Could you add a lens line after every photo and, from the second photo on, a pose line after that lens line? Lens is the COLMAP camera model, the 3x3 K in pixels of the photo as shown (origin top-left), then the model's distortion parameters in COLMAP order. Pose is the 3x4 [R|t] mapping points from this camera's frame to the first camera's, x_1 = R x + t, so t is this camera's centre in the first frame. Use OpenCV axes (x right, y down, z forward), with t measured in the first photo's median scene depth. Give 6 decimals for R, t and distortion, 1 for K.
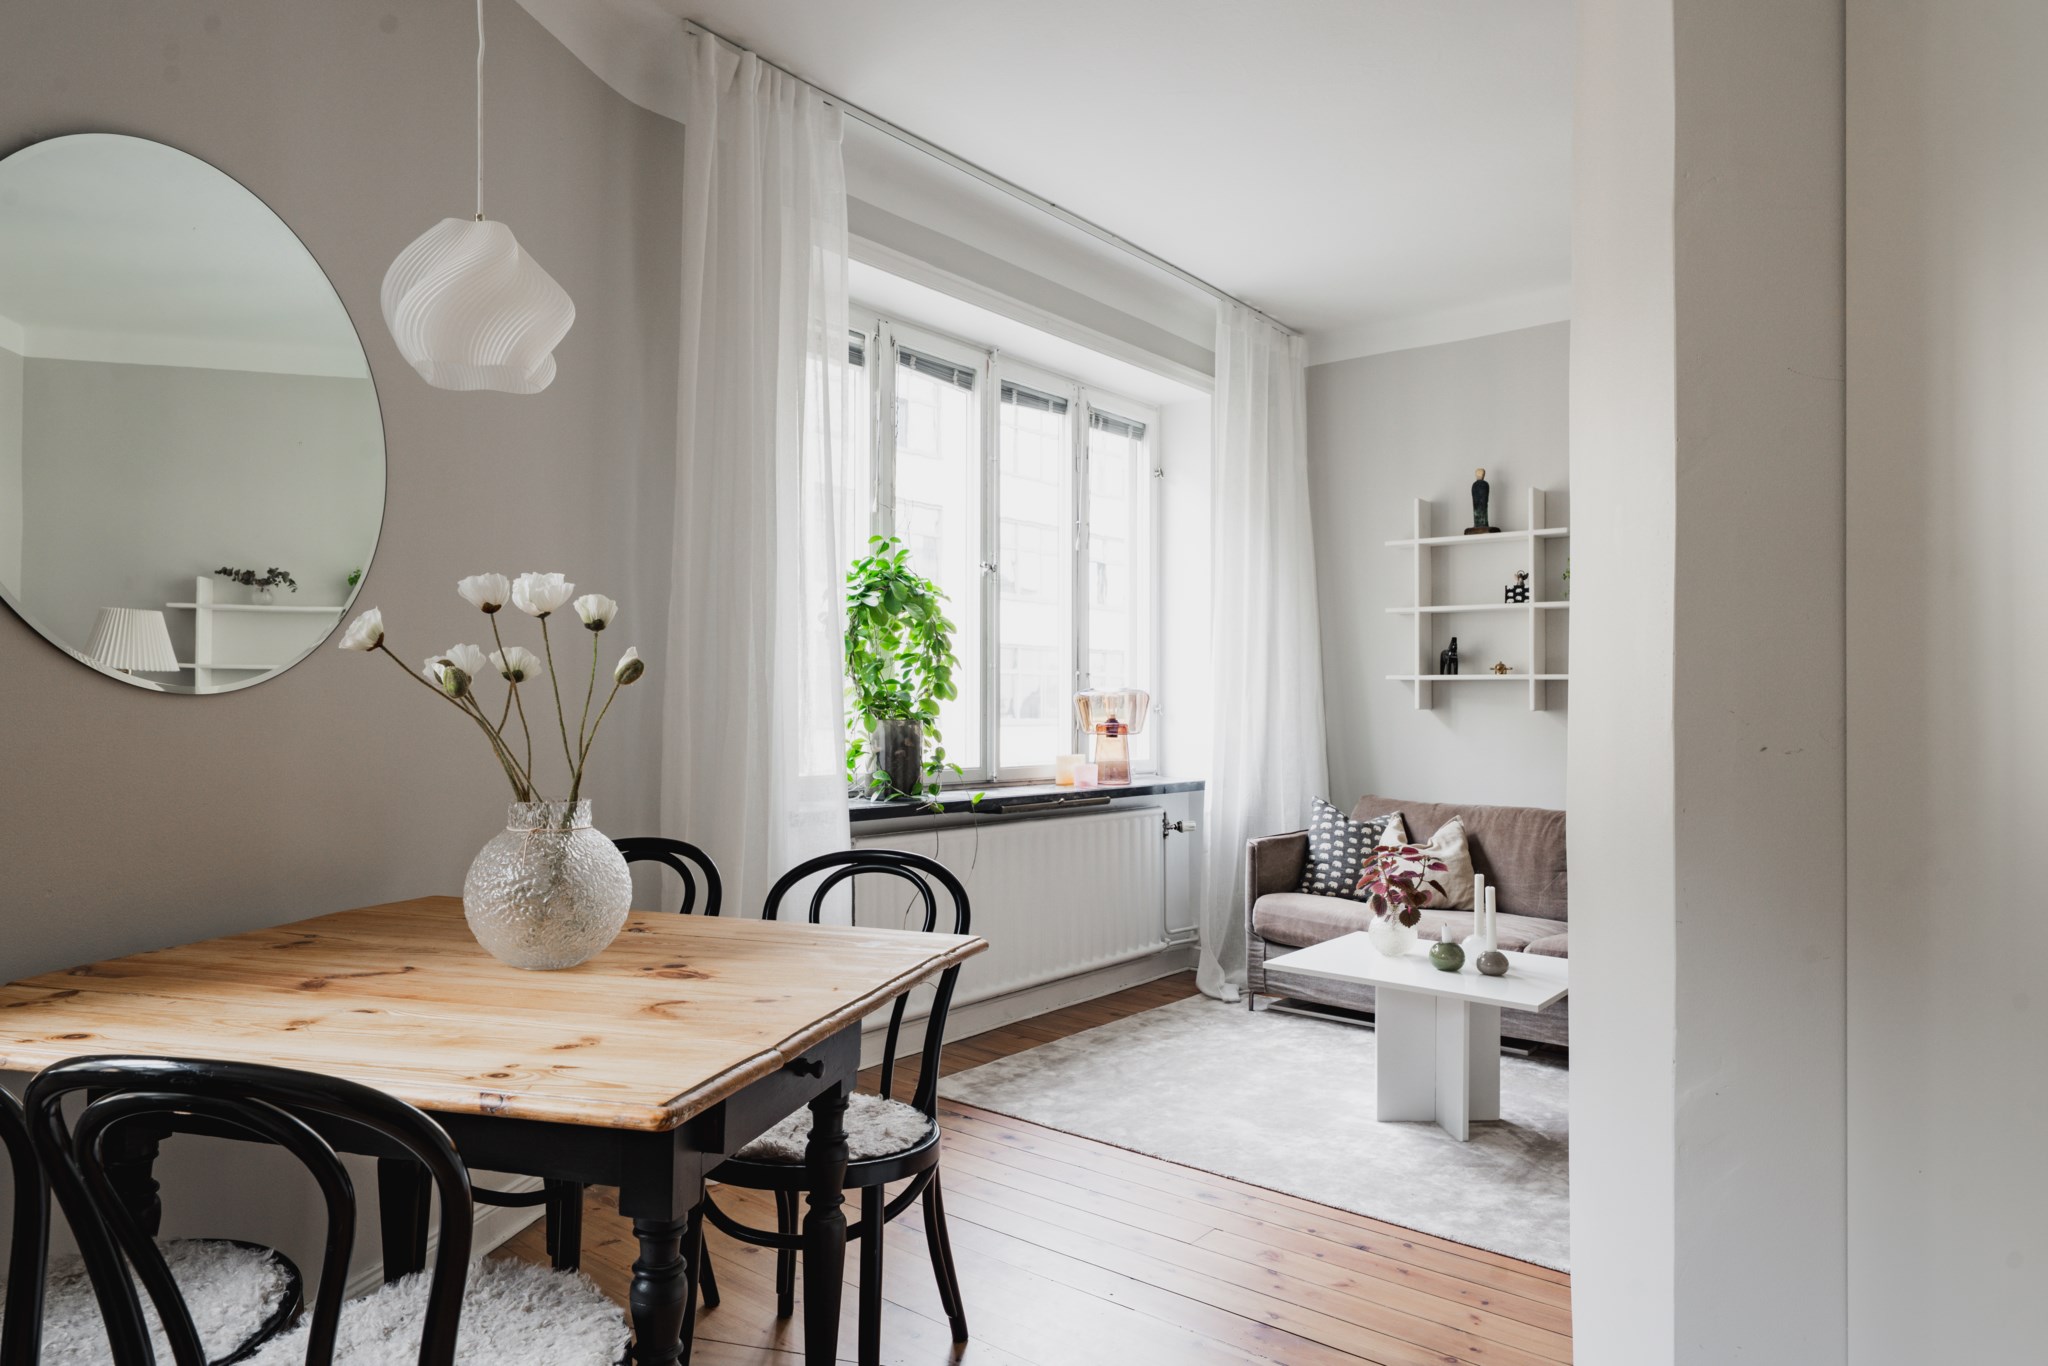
lens RADIAL K [[1286.5, 0, 992.8], [0, 1286.5, 676.5], [0, 0, 1]] dist [-0.006763, -0.003566]
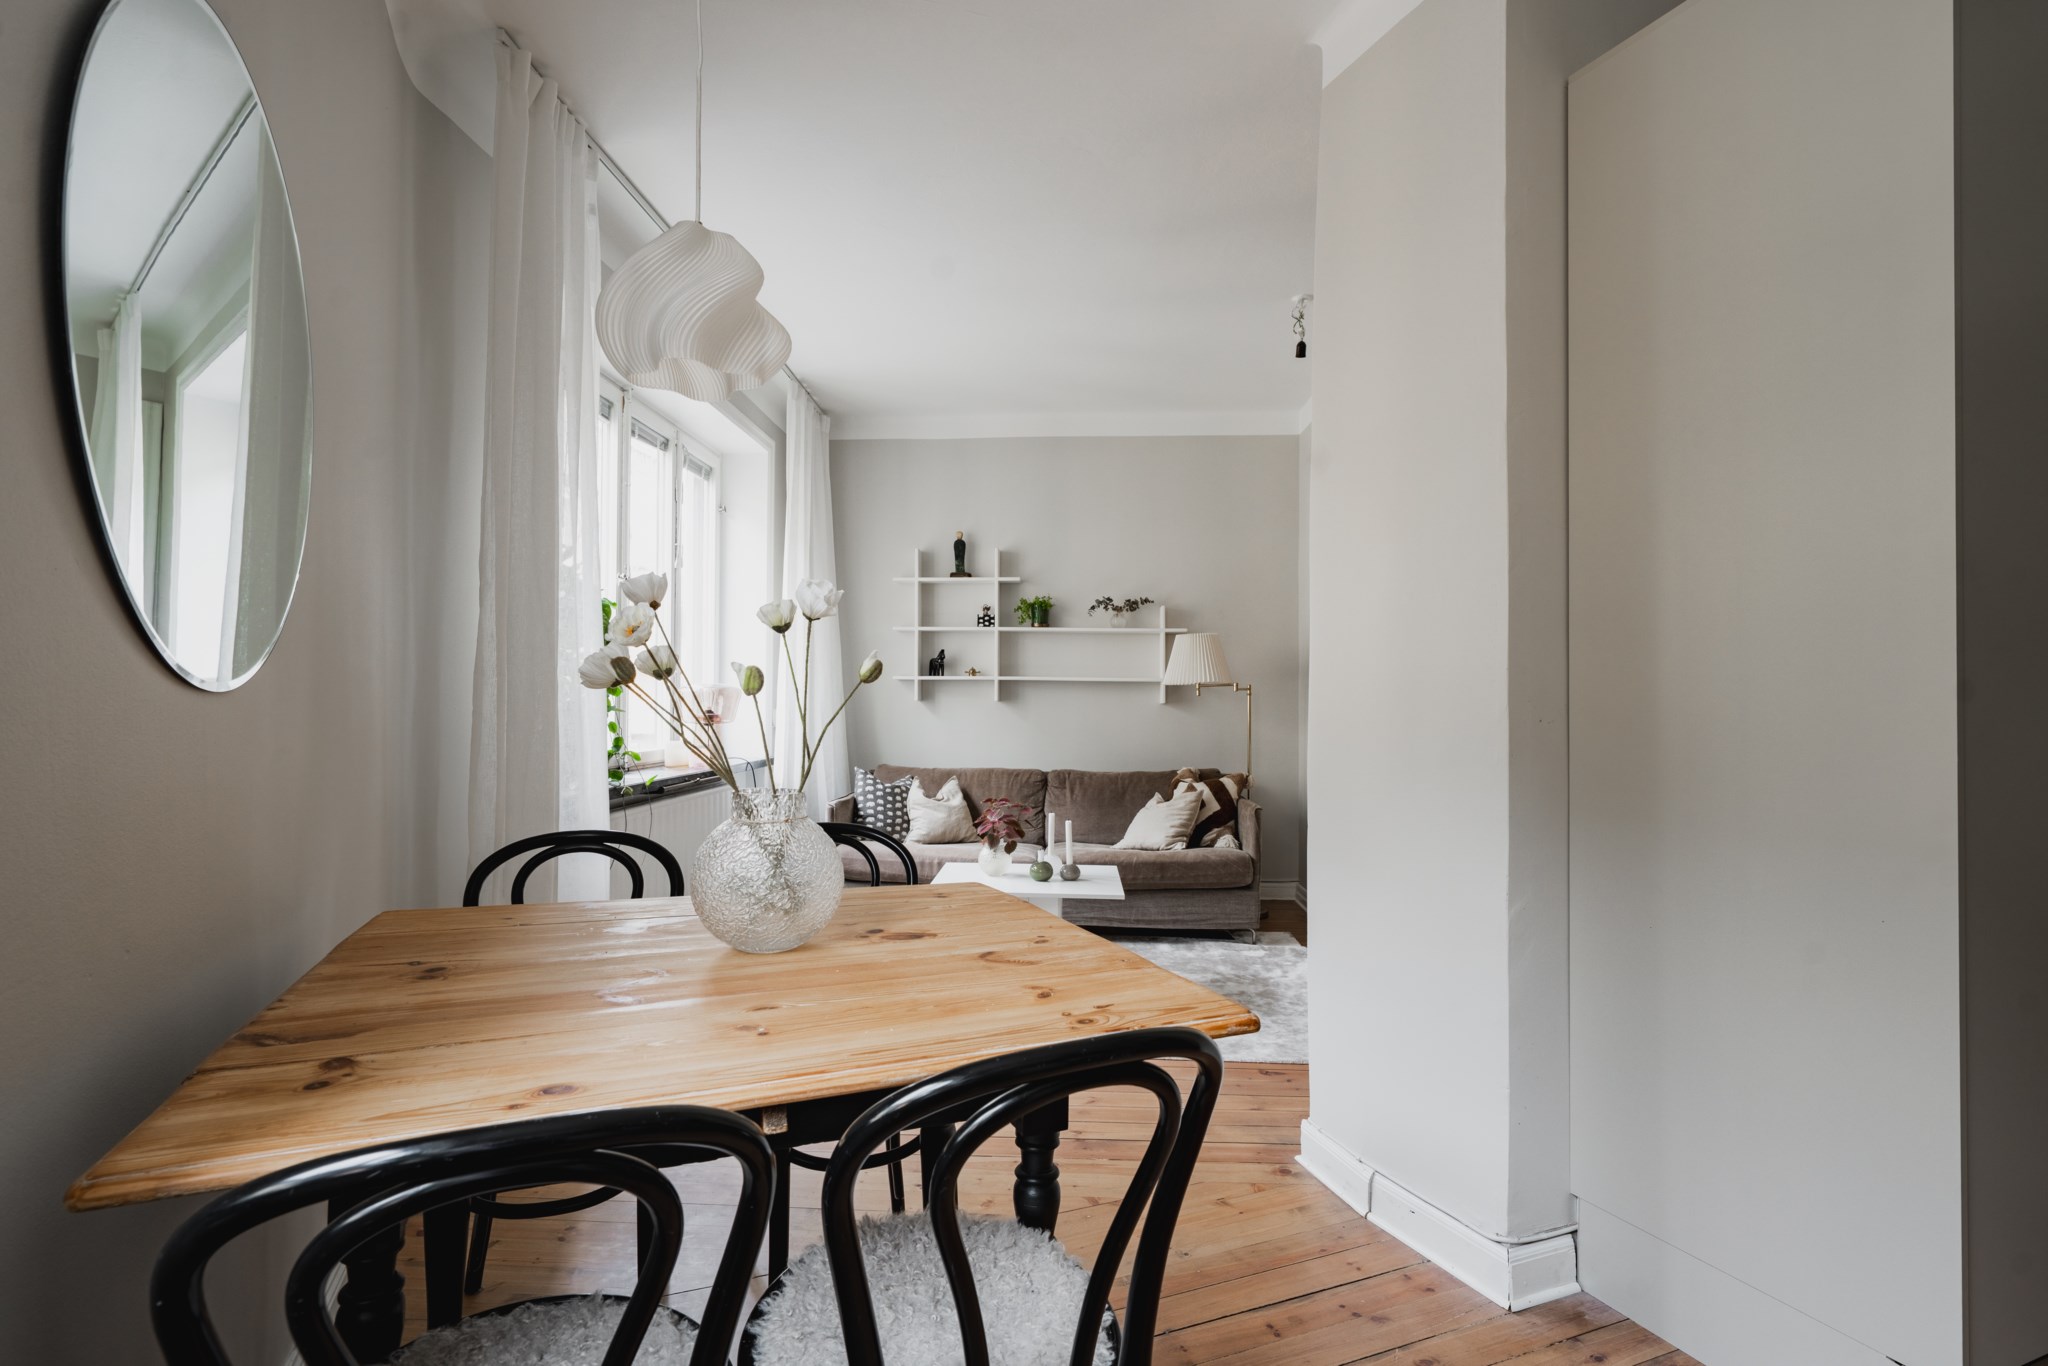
lens RADIAL K [[1005.3, 0, 1004.1], [0, 1005.3, 672.8], [0, 0, 1]] dist [-0.003832, -0.000664]
pose [[0.808394, 0.011303, 0.588533, -0.244137], [-0.010021, 0.999935, -0.005438, 0.000326], [-0.588556, -0.001501, 0.808455, 0.077300]]
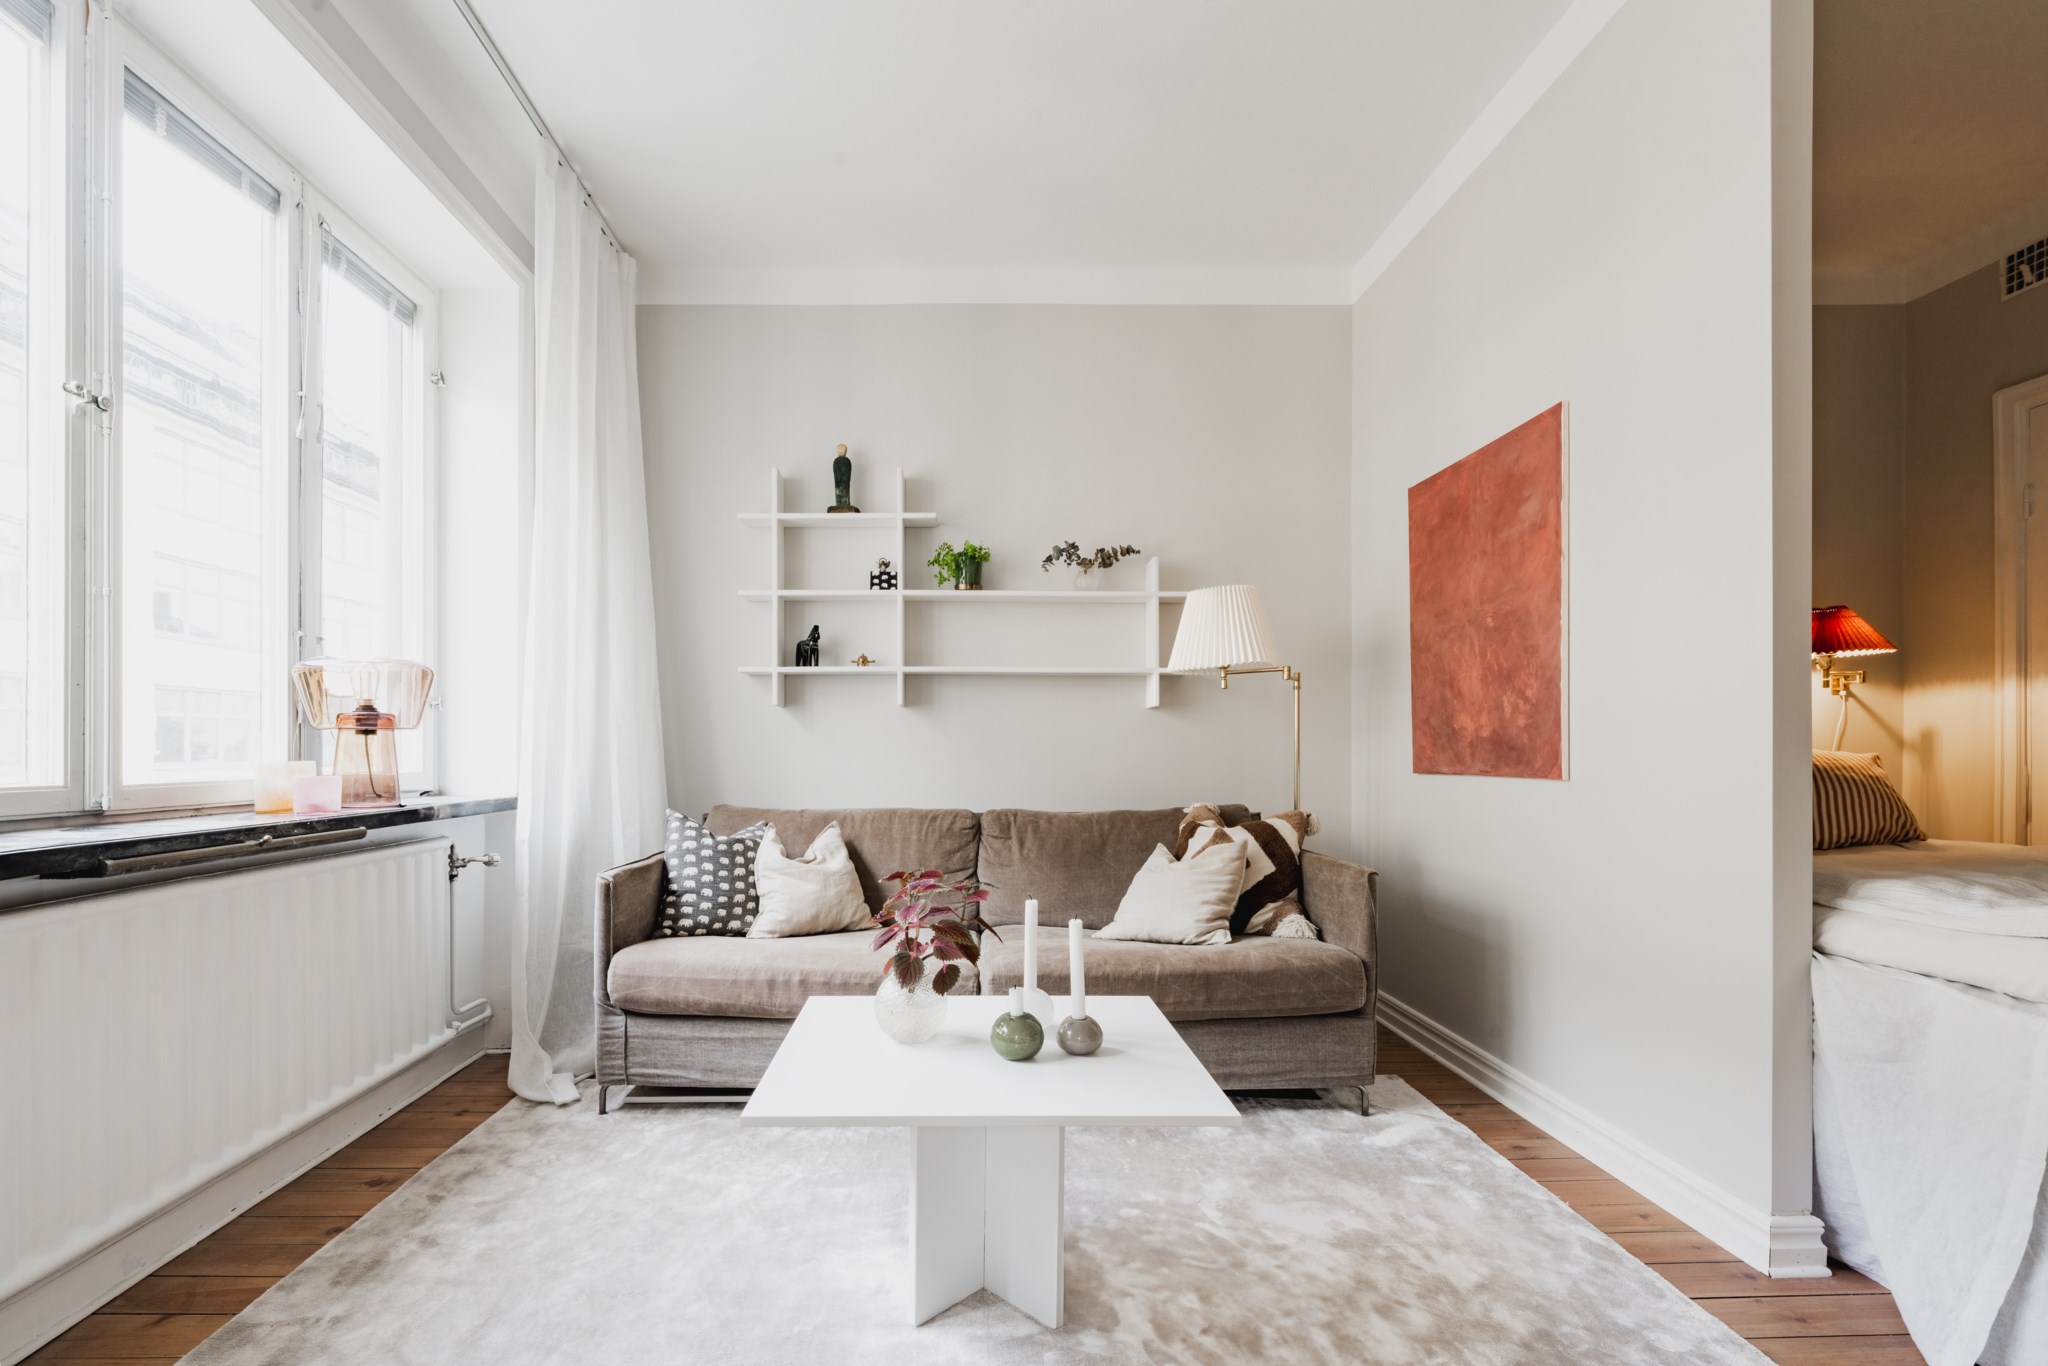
lens RADIAL K [[896.6, 0, 963.9], [0, 896.6, 738.6], [0, 0, 1]] dist [-0.003312, 0.001308]
pose [[0.761308, -0.002417, 0.648386, 0.030620], [-0.004337, 0.999952, 0.008819, 0.045332], [-0.648376, -0.009526, 0.761261, 0.475215]]
